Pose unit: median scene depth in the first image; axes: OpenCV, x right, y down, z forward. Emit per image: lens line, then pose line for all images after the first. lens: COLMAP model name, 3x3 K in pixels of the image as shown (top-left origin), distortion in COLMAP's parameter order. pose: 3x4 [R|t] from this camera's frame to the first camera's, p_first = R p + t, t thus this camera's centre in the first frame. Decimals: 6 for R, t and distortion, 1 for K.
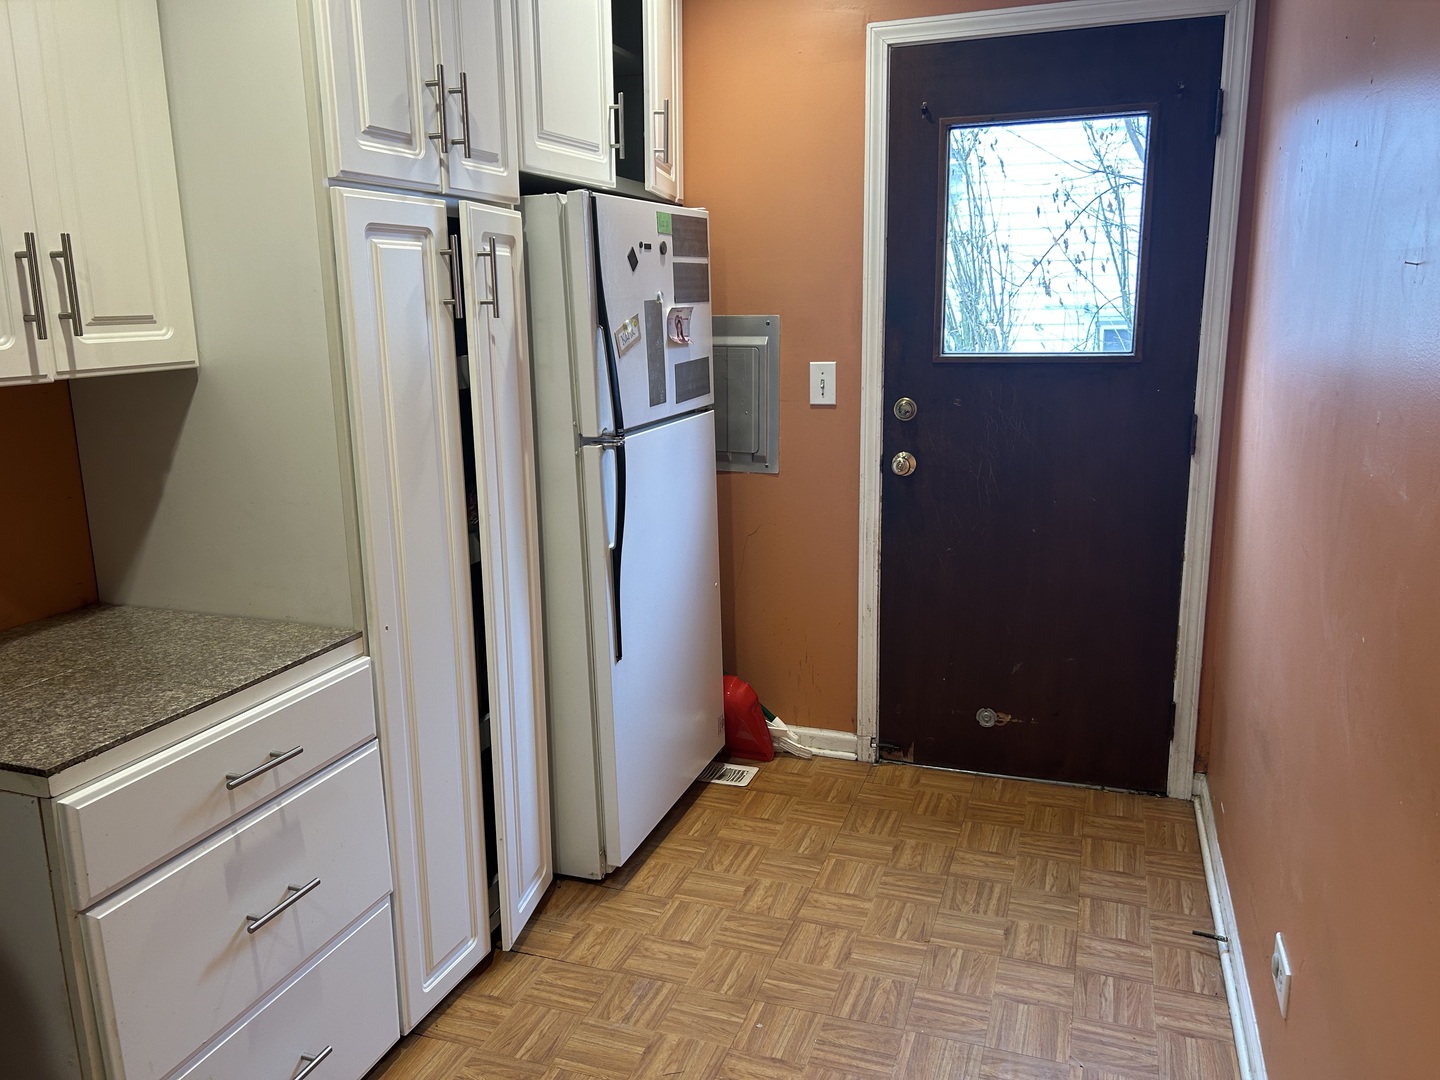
lens RADIAL K [[1081.5, 0, 717.1], [0, 1081.5, 531.0], [0, 0, 1]] dist [0.043631, -0.046683]
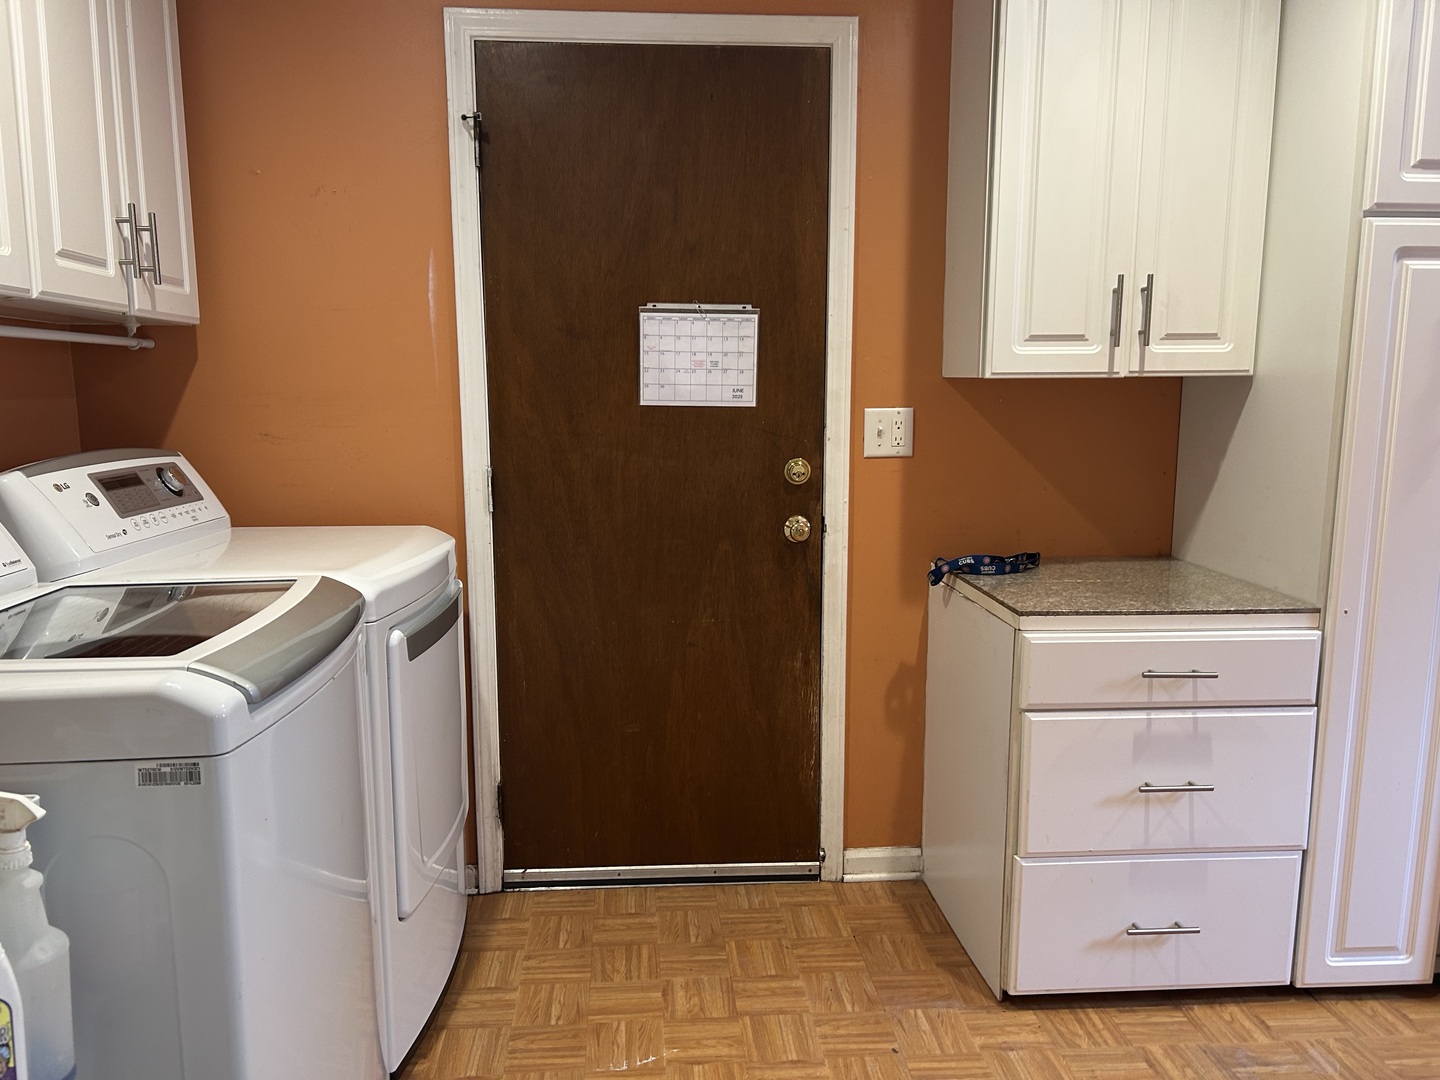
lens RADIAL K [[1081.5, 0, 717.7], [0, 1081.5, 544.0], [0, 0, 1]] dist [0.043631, -0.046683]
pose [[0.406633, 0.154169, -0.900490, 0.464974], [-0.195798, 0.977463, 0.078931, 0.065062], [0.892364, 0.144218, 0.427655, -0.059285]]
